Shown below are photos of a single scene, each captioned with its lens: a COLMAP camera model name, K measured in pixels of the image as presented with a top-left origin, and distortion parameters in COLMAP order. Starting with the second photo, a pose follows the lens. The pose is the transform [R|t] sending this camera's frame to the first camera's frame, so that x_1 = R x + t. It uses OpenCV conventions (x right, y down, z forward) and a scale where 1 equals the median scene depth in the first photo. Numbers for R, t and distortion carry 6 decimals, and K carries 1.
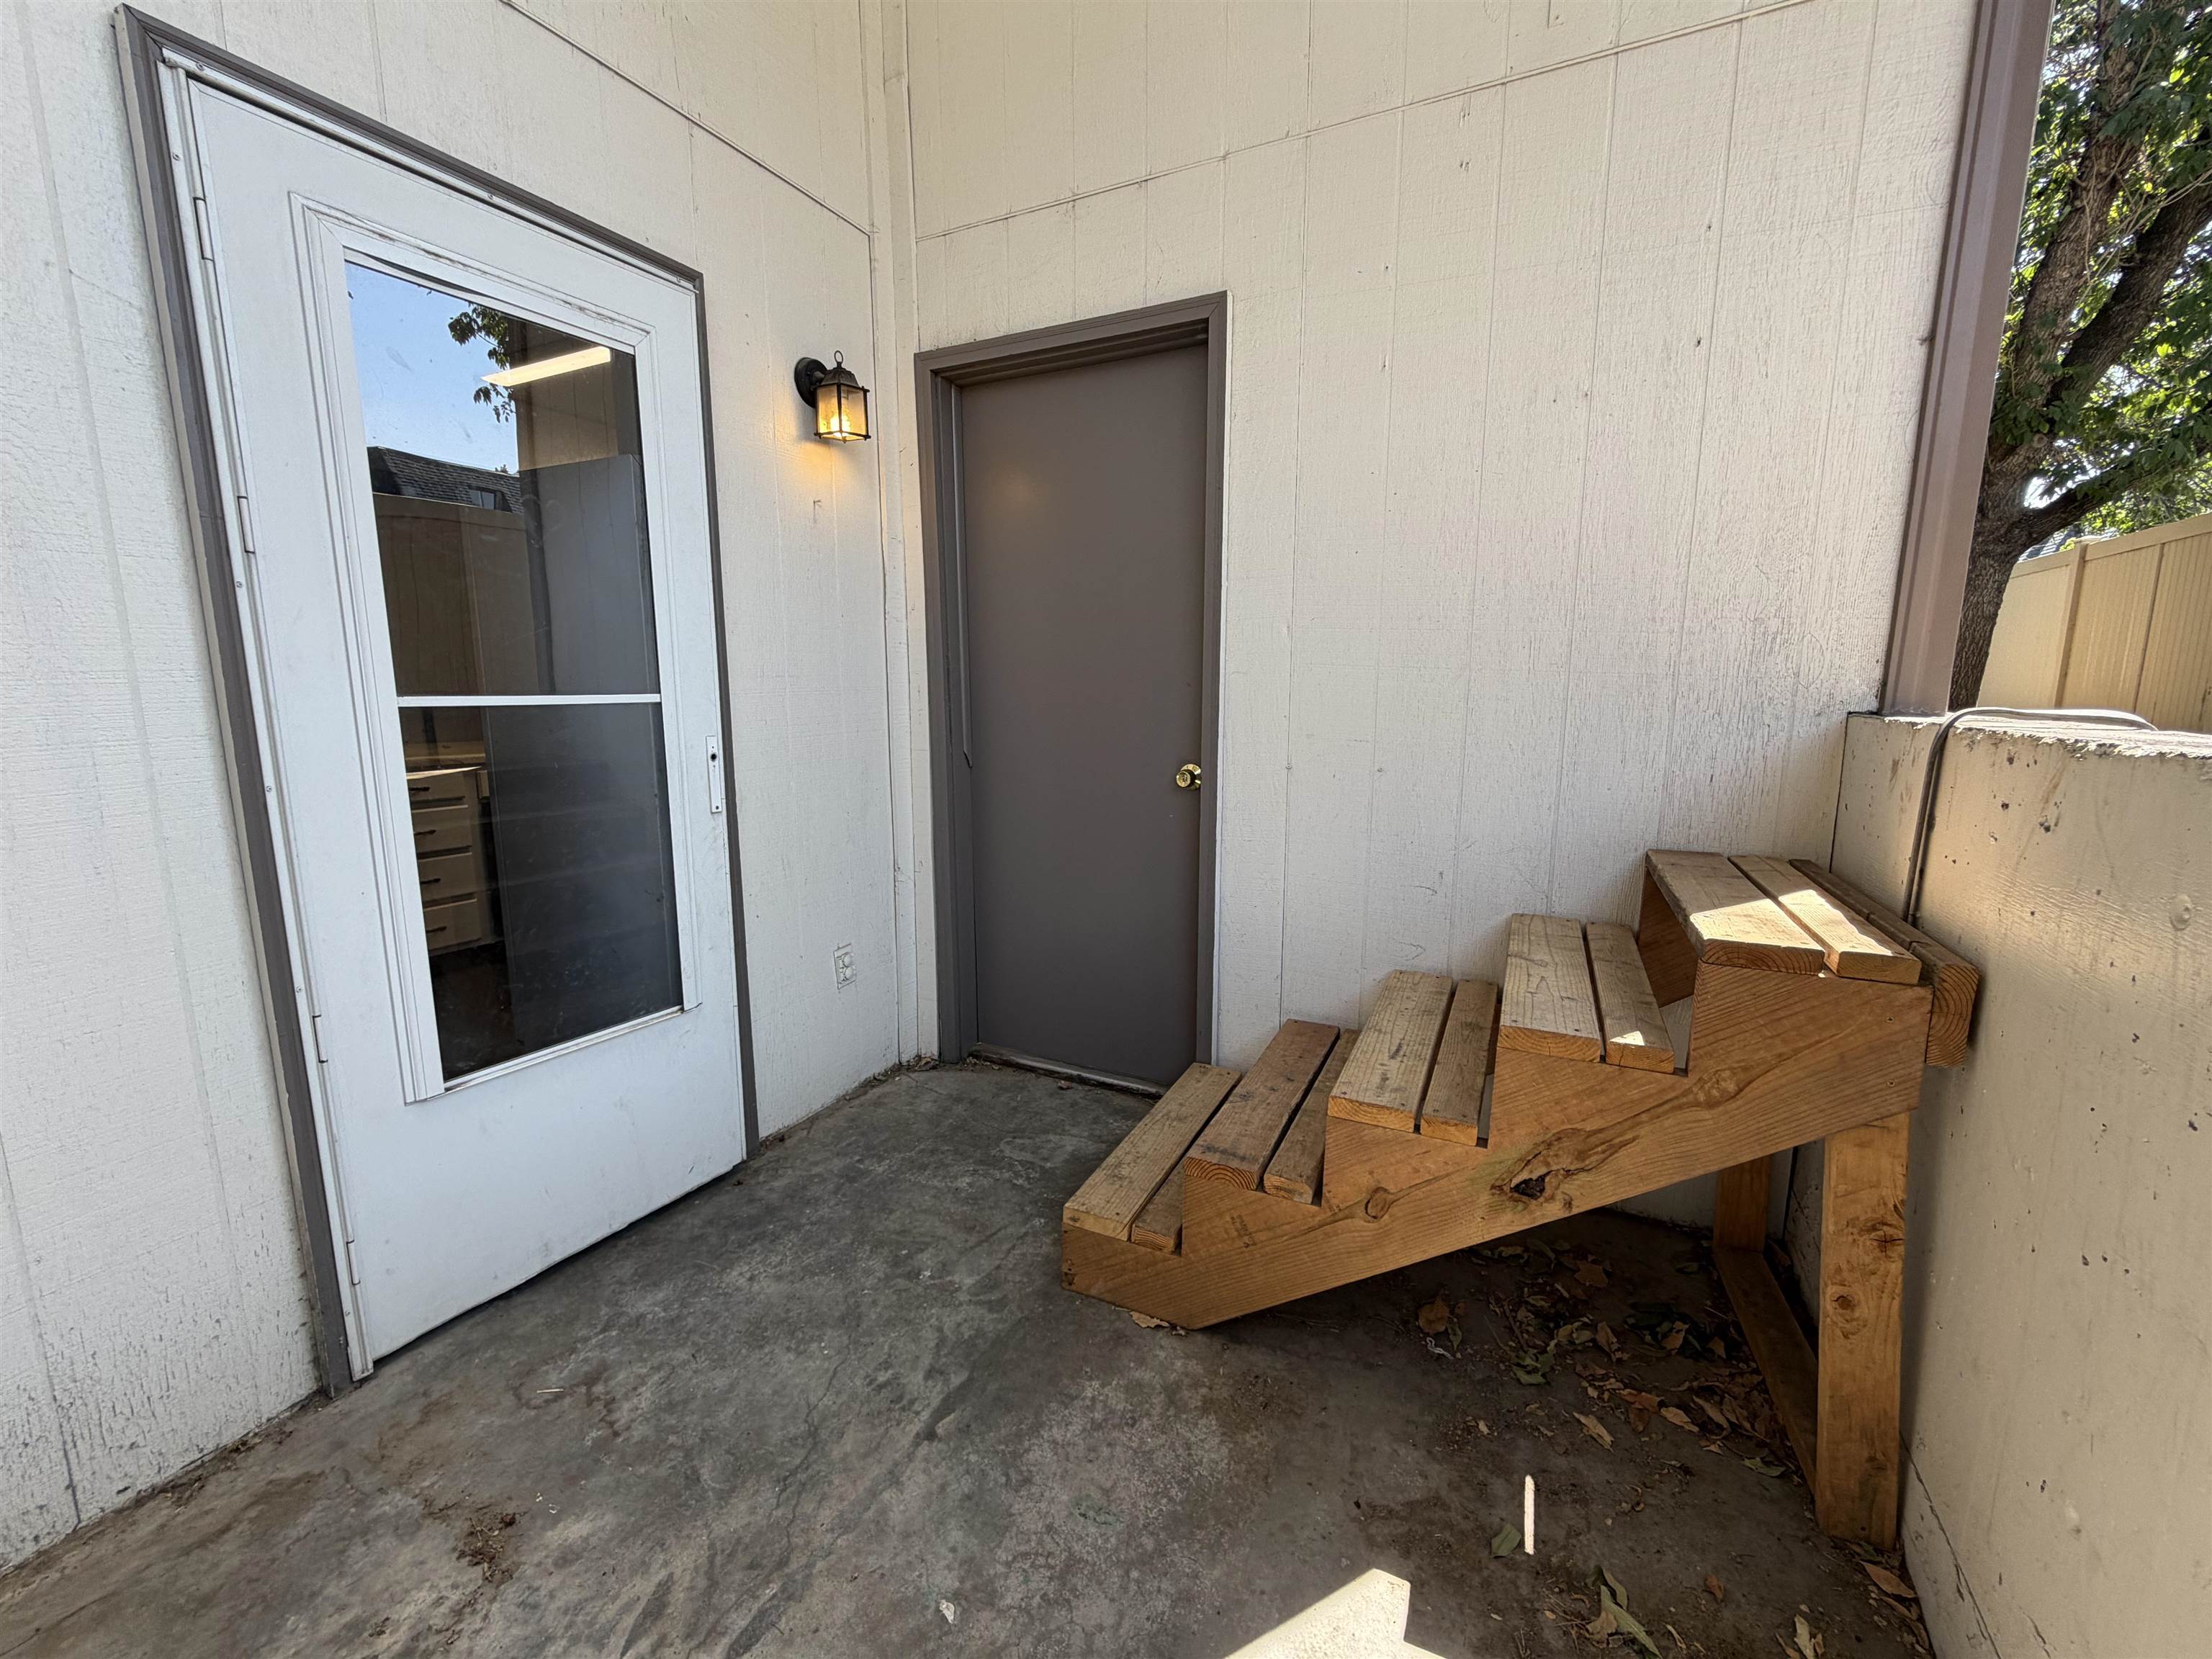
lens RADIAL K [[891.8, 0, 1106.3], [0, 891.8, 823.6], [0, 0, 1]] dist [-0.001762, -0.000143]
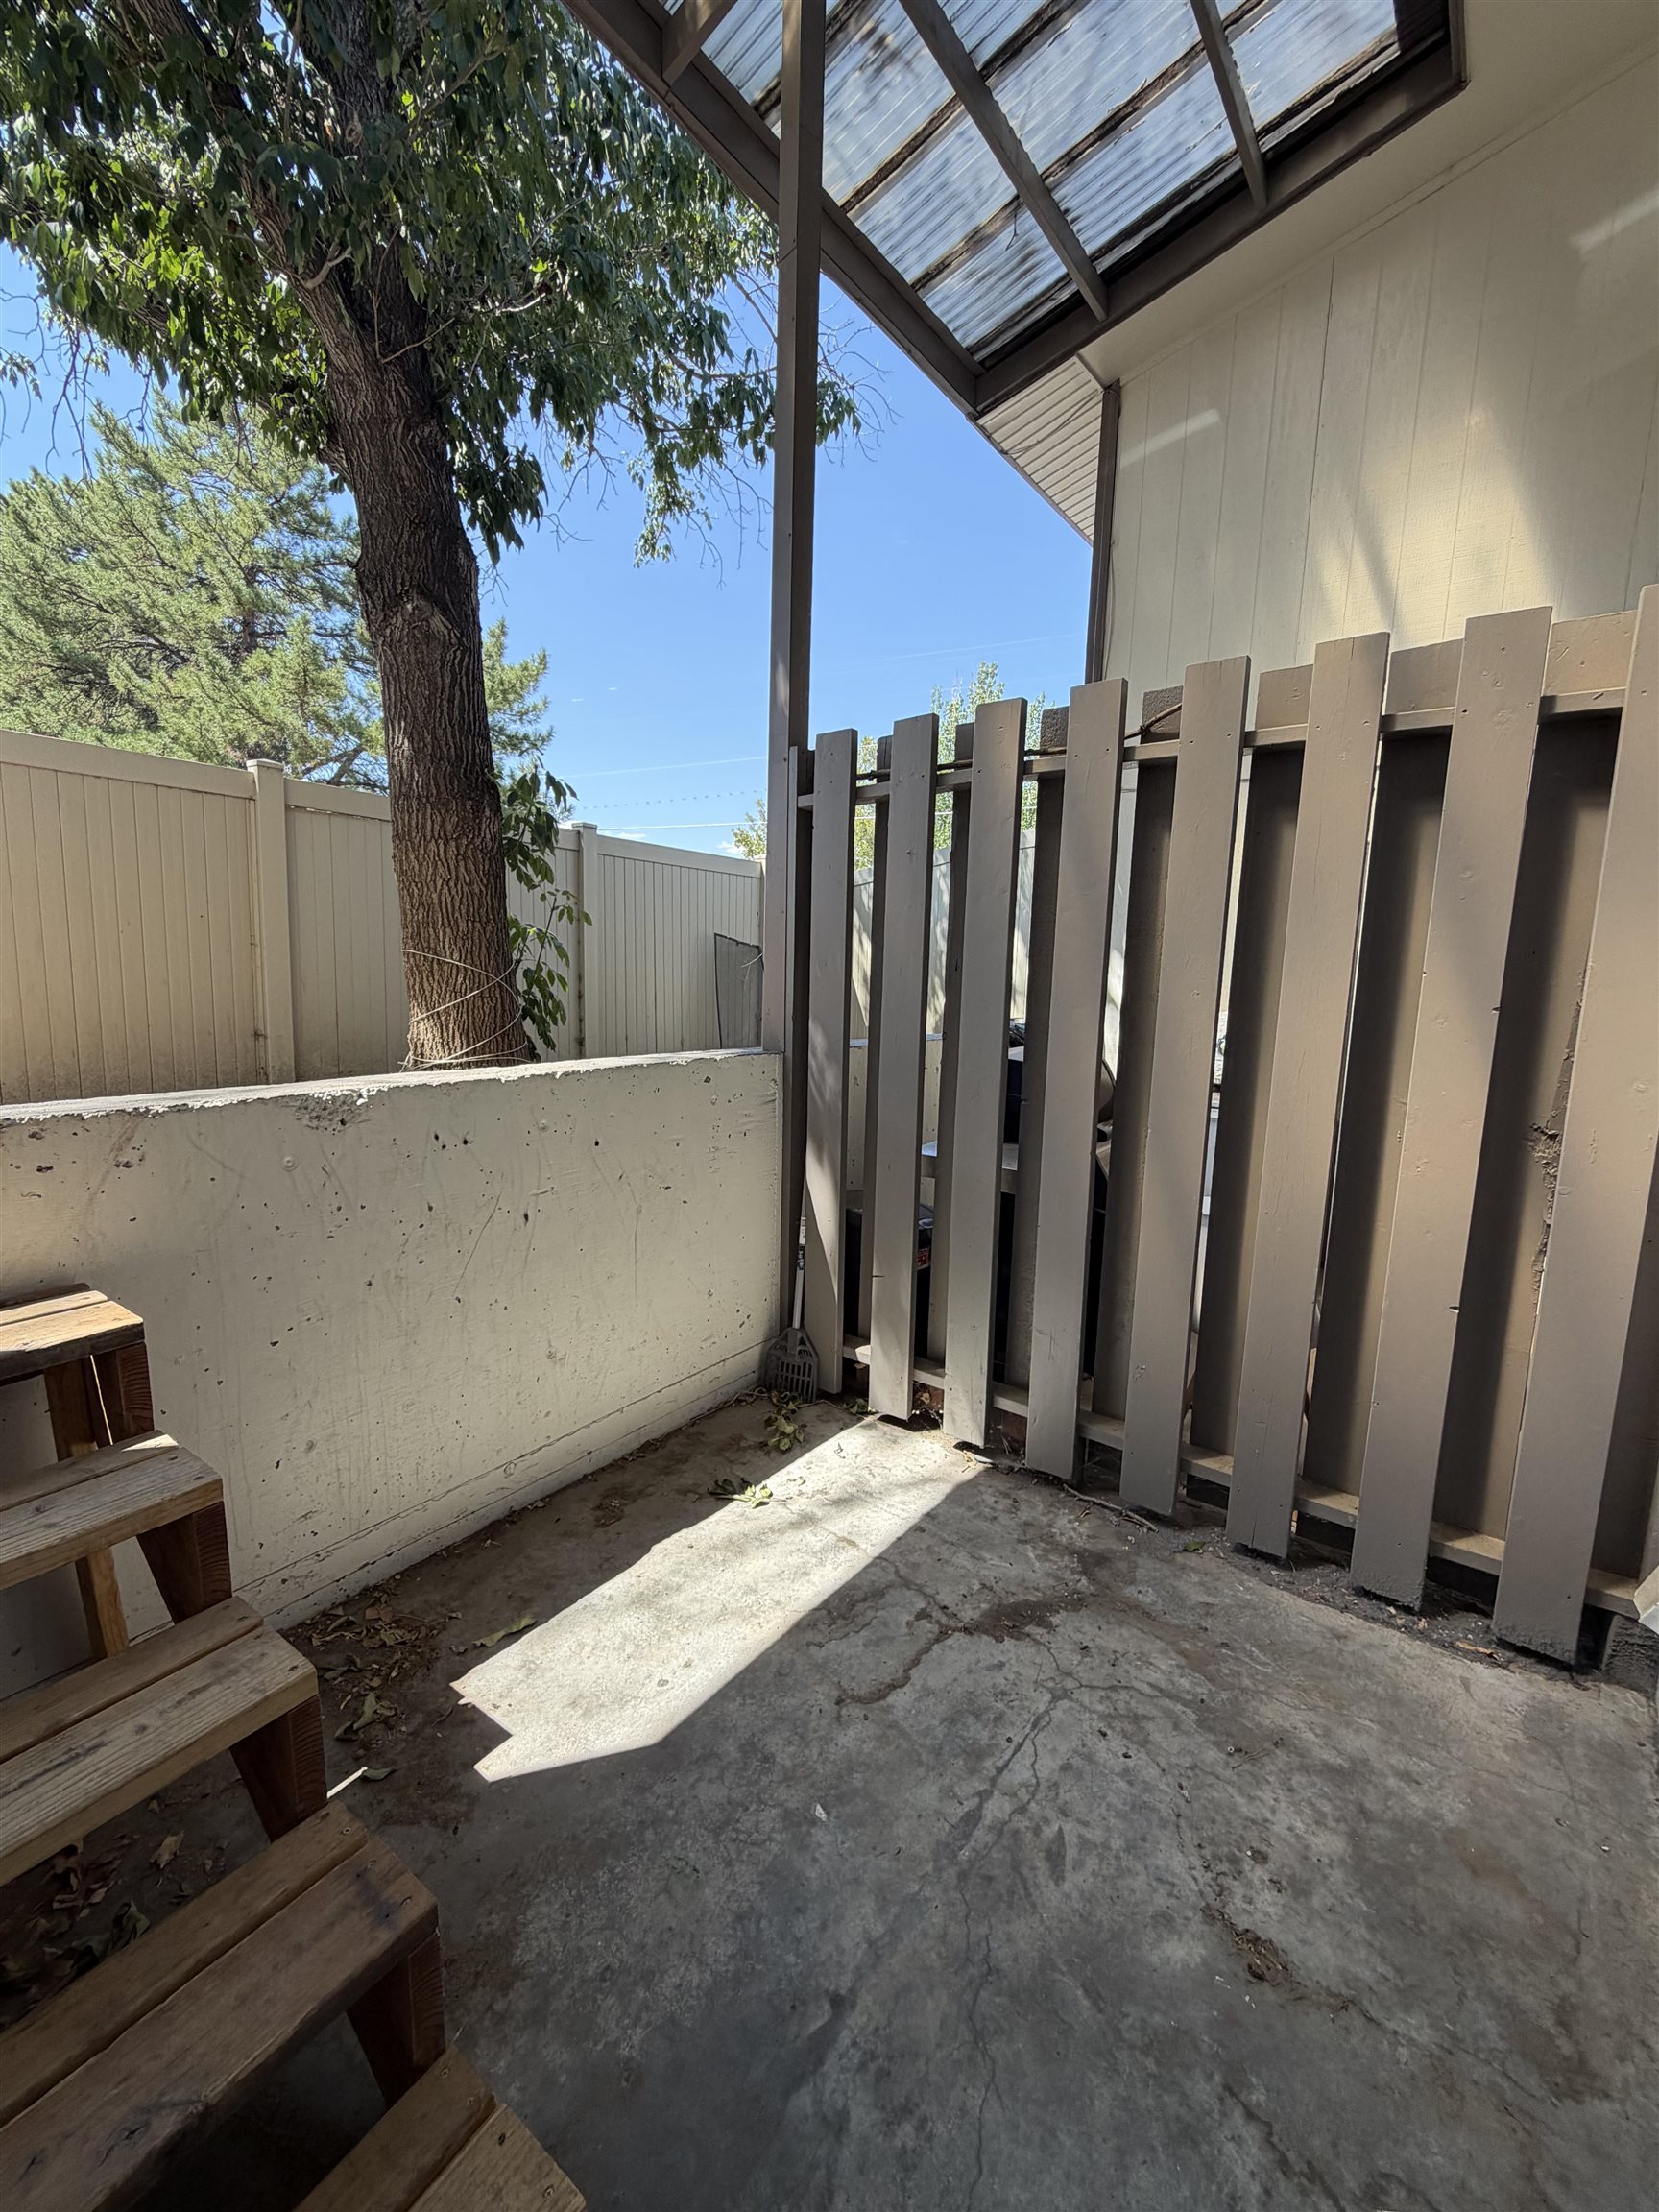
lens RADIAL K [[891.8, 0, 824.5], [0, 891.8, 1104.1], [0, 0, 1]] dist [-0.001762, -0.000143]
pose [[-0.983001, -0.048037, 0.177205, -0.324327], [0.007165, 0.954393, 0.298466, -0.428972], [-0.183461, 0.294662, -0.937825, 1.704044]]
